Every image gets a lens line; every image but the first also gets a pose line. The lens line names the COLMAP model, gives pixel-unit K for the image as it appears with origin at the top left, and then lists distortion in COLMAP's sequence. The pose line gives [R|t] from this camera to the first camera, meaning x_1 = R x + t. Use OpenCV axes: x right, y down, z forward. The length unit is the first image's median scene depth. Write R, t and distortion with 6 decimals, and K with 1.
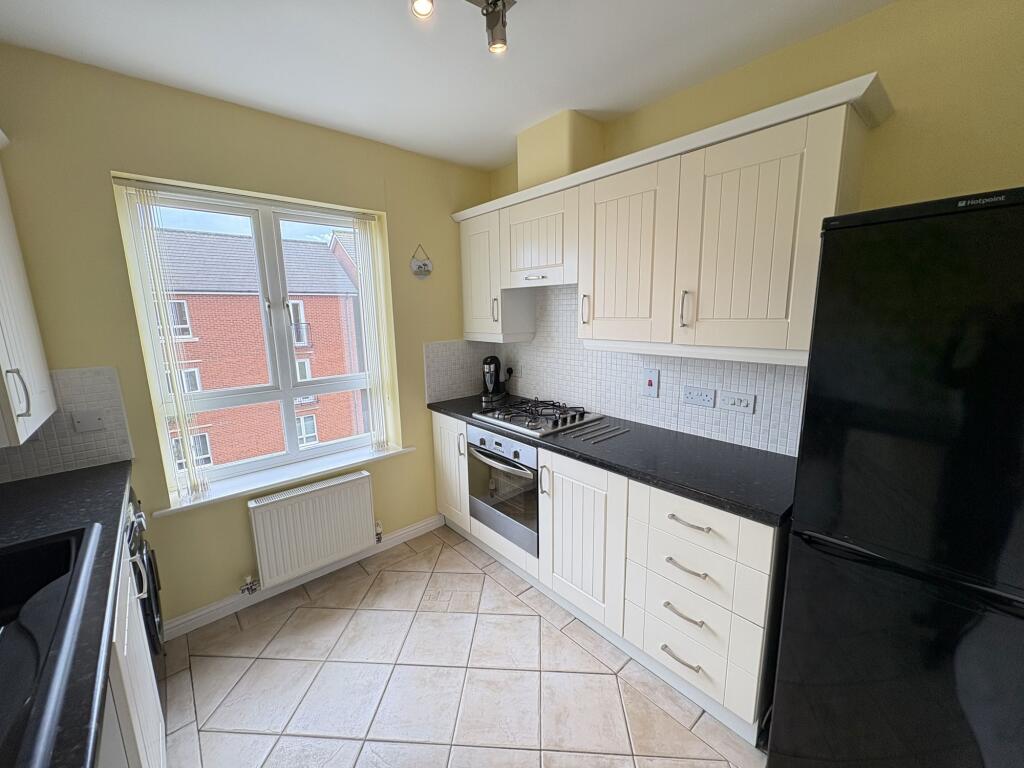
lens RADIAL K [[405.3, 0, 510.8], [0, 405.3, 384.7], [0, 0, 1]] dist [0.001328, -0.000017]
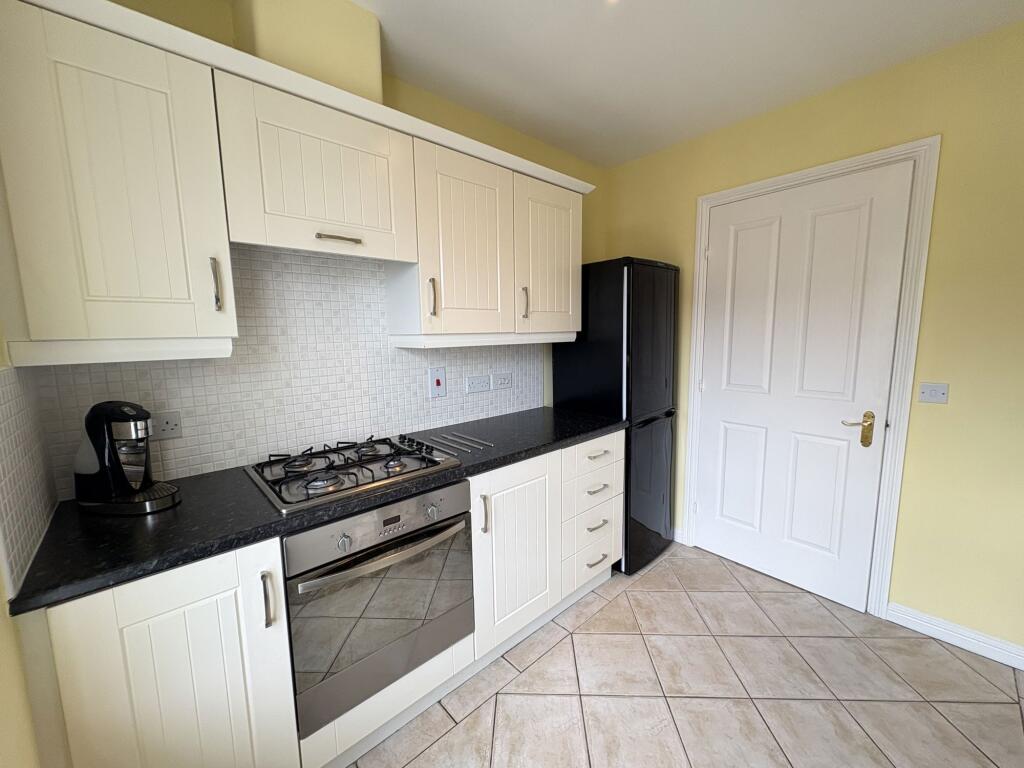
lens RADIAL K [[405.3, 0, 511.0], [0, 405.3, 385.1], [0, 0, 1]] dist [0.001328, -0.000017]
pose [[-0.024361, -0.111717, 0.993441, -0.603531], [0.199836, 0.973136, 0.114334, -0.072872], [-0.979526, 0.201311, -0.001381, 0.836105]]
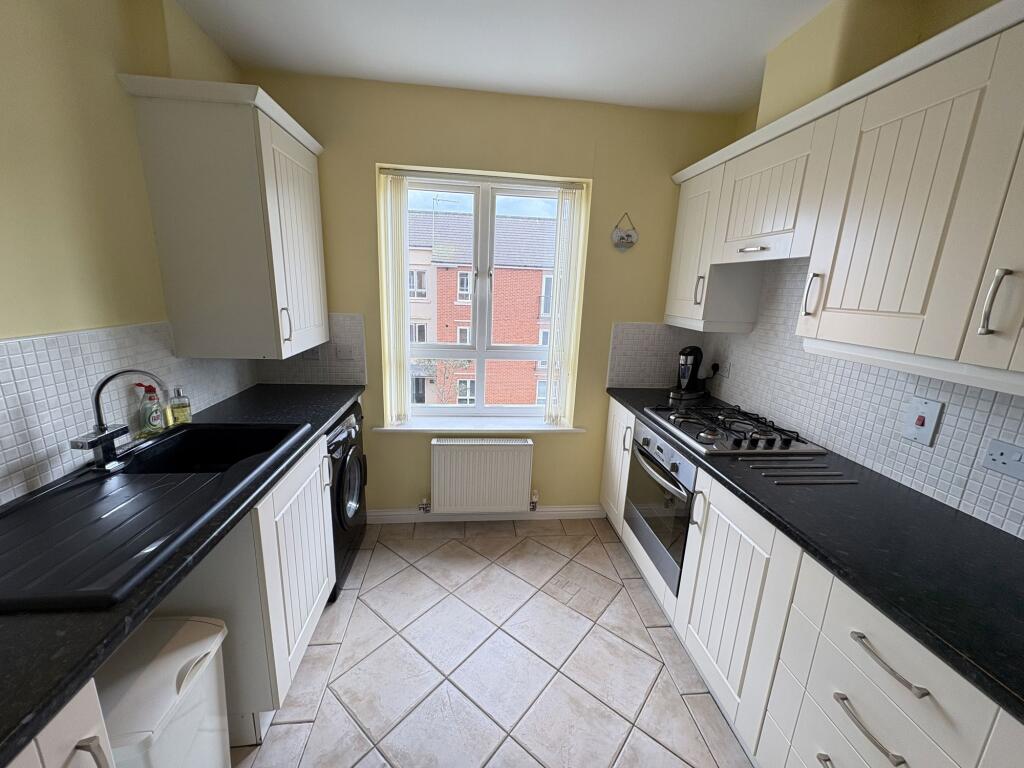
lens RADIAL K [[405.3, 0, 511.2], [0, 405.3, 384.6], [0, 0, 1]] dist [0.001328, -0.000017]
pose [[0.815638, 0.185102, -0.548153, 0.161764], [-0.158008, 0.982689, 0.096725, -0.019434], [0.556568, 0.007720, 0.830767, 0.131486]]
